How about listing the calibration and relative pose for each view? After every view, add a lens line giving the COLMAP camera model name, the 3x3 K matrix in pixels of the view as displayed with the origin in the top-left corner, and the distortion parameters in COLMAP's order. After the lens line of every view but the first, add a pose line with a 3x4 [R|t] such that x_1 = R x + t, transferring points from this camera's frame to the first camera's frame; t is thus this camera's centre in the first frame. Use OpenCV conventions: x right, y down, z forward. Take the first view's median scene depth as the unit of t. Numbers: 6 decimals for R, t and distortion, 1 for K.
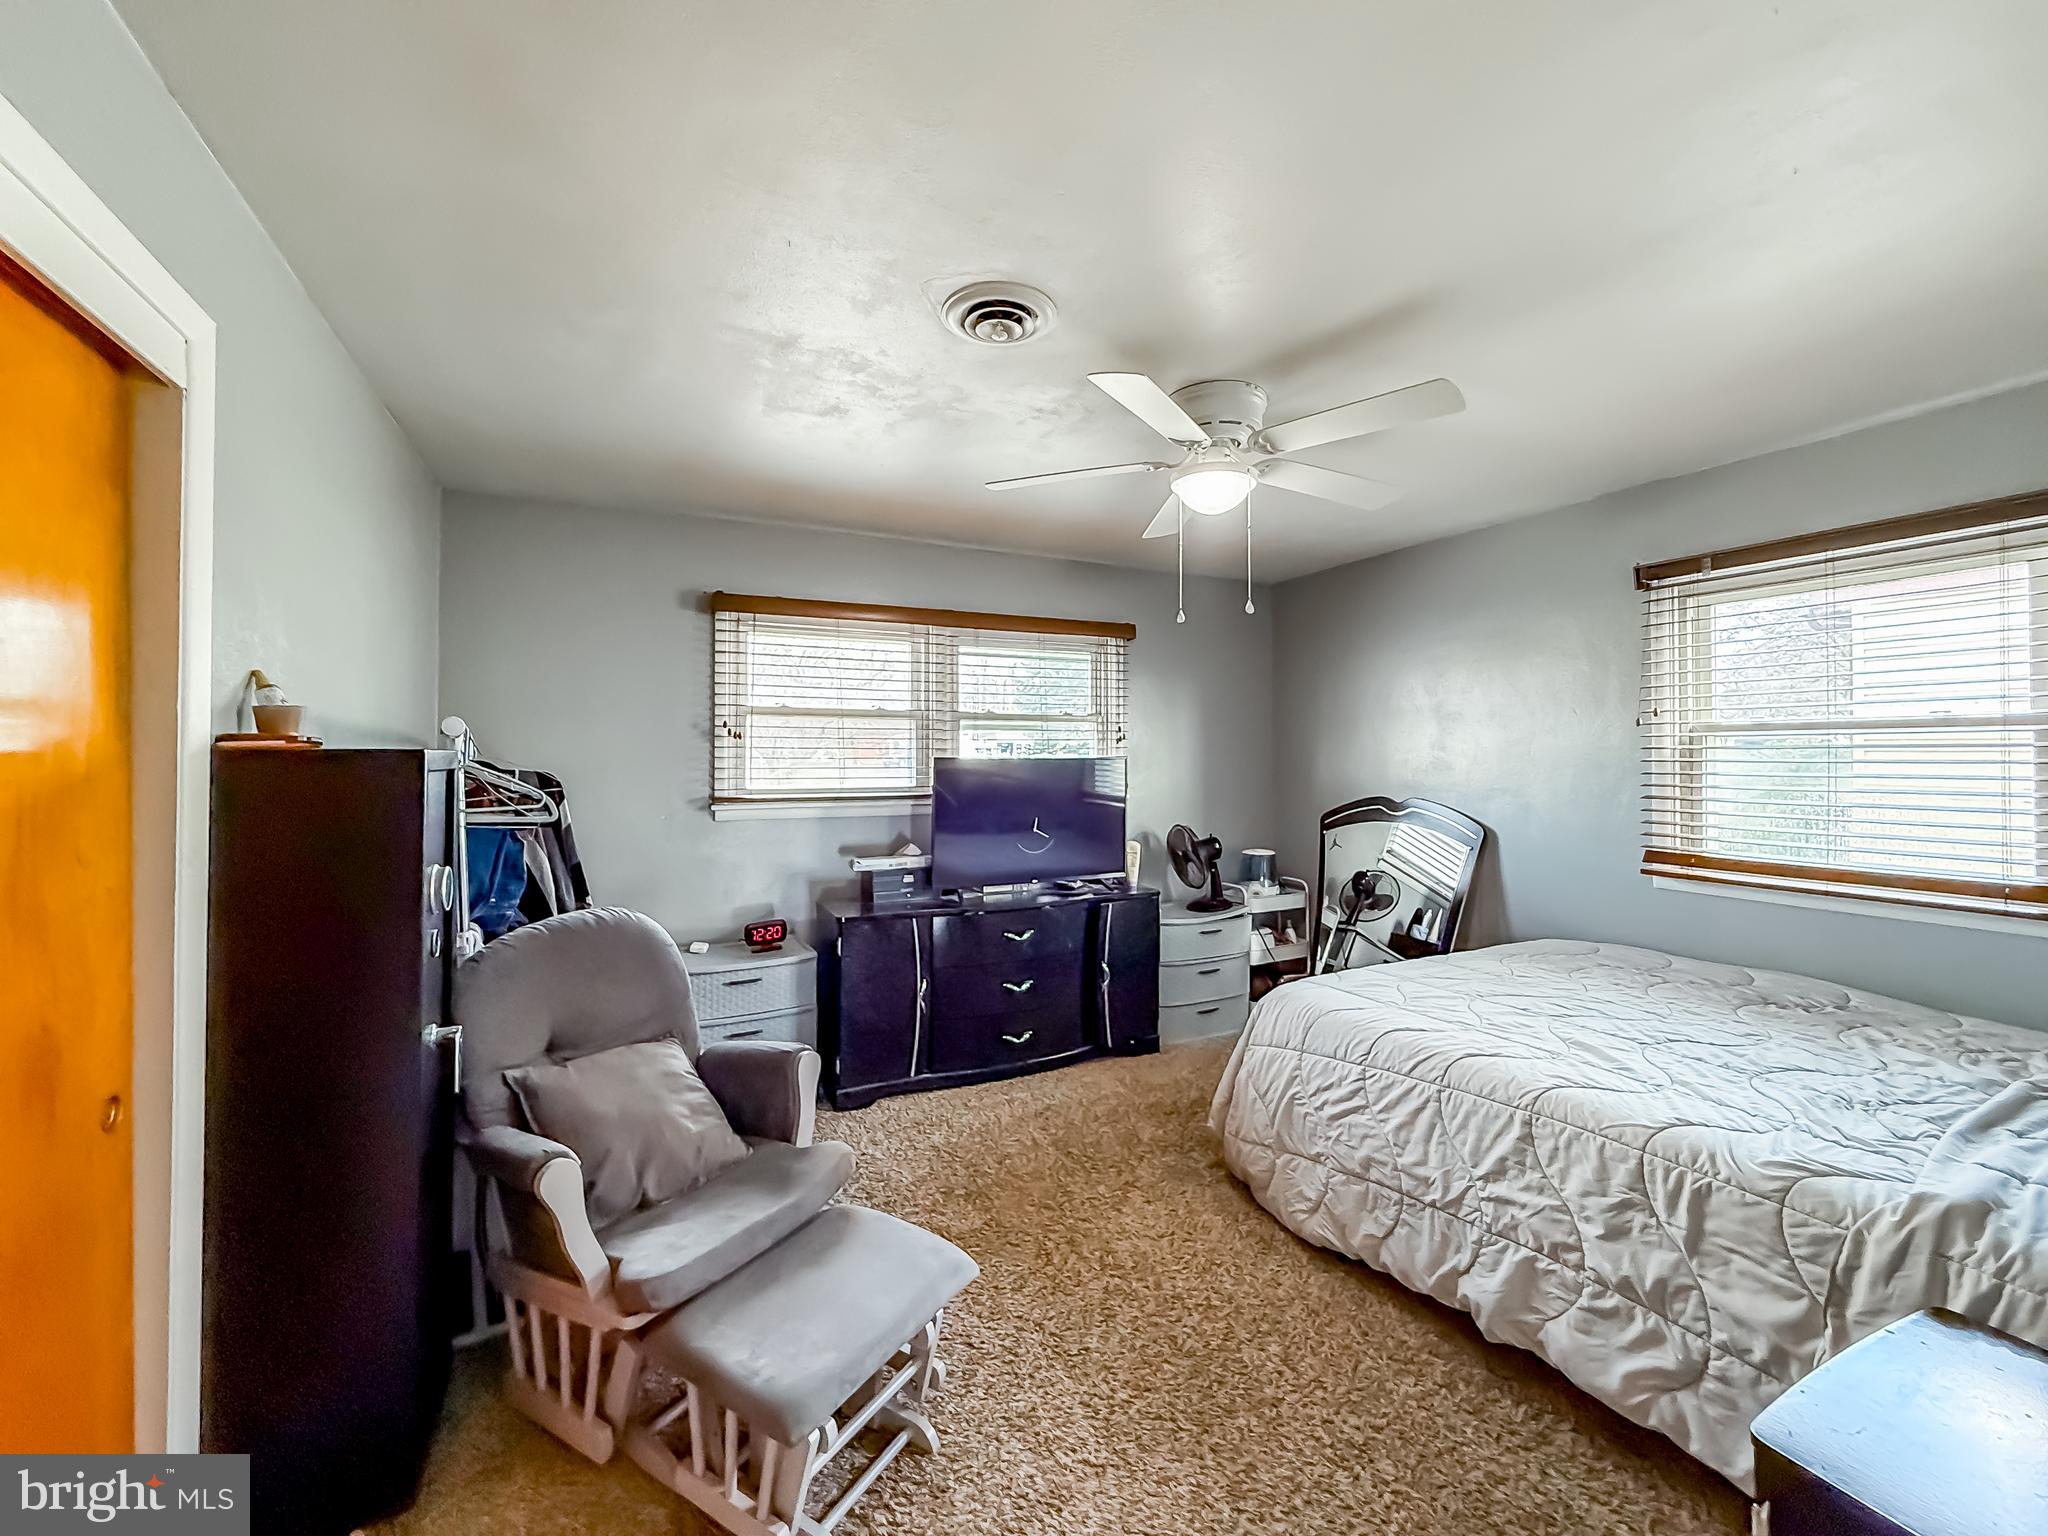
lens RADIAL K [[828.4, 0, 1033.8], [0, 828.4, 751.9], [0, 0, 1]] dist [0.001944, 0.000915]
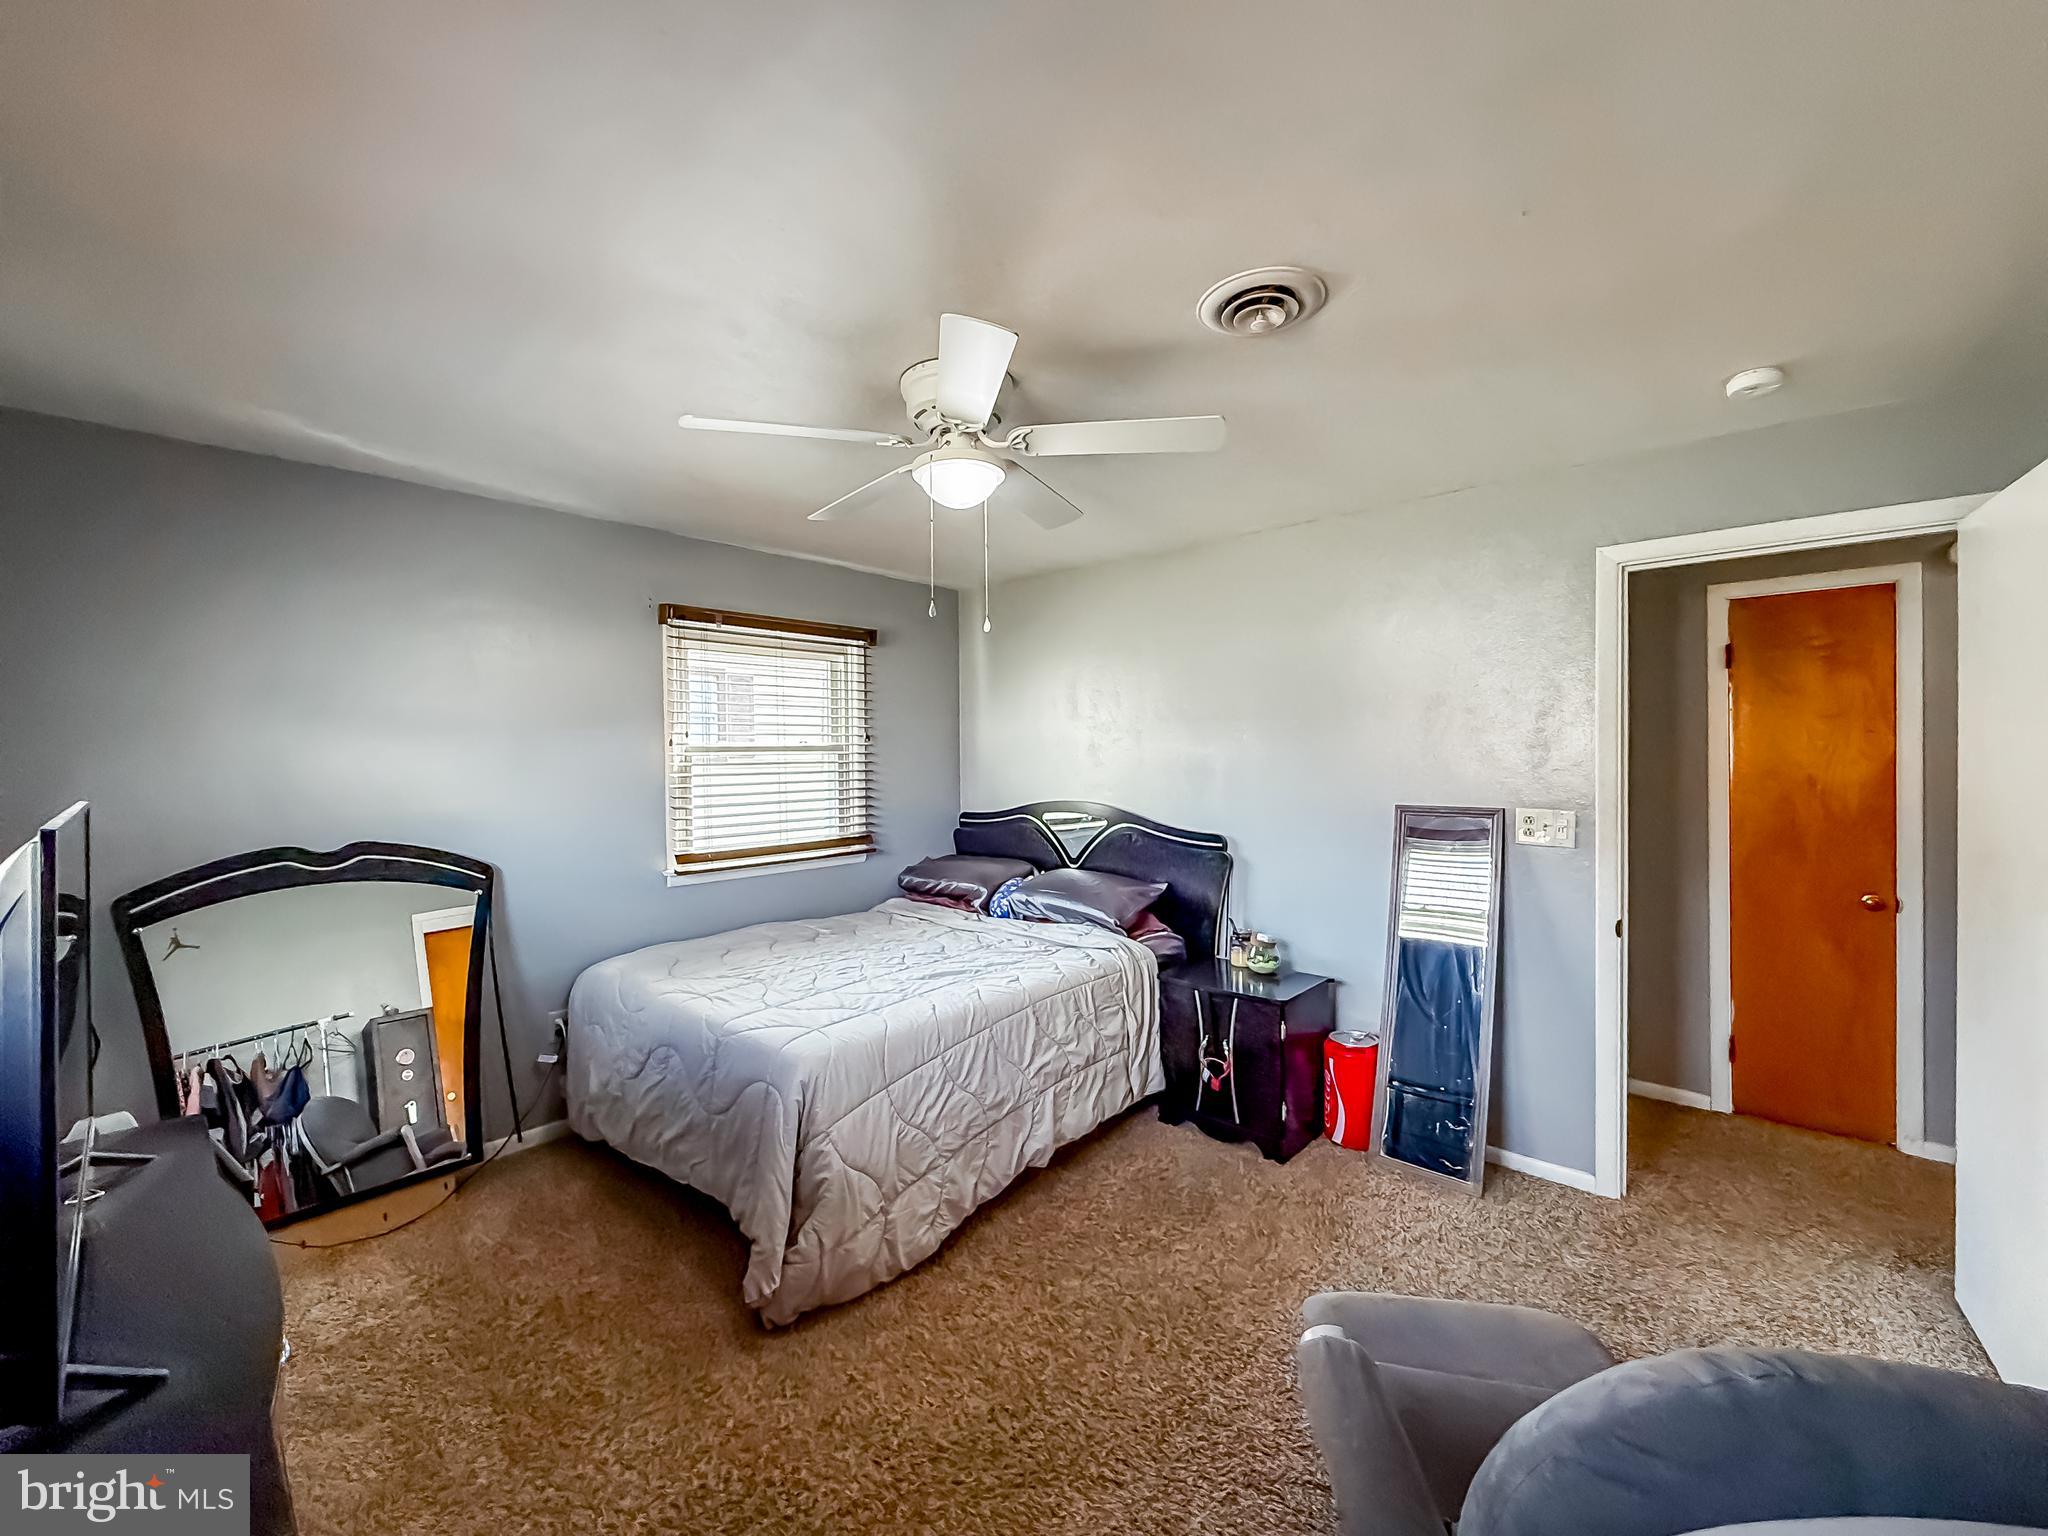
lens RADIAL K [[828.4, 0, 1030.7], [0, 828.4, 766.2], [0, 0, 1]] dist [0.001944, 0.000915]
pose [[-0.369867, -0.003674, 0.929078, -0.732530], [0.010057, 0.999918, 0.007958, -0.012129], [-0.929030, 0.012287, -0.369799, 1.418888]]
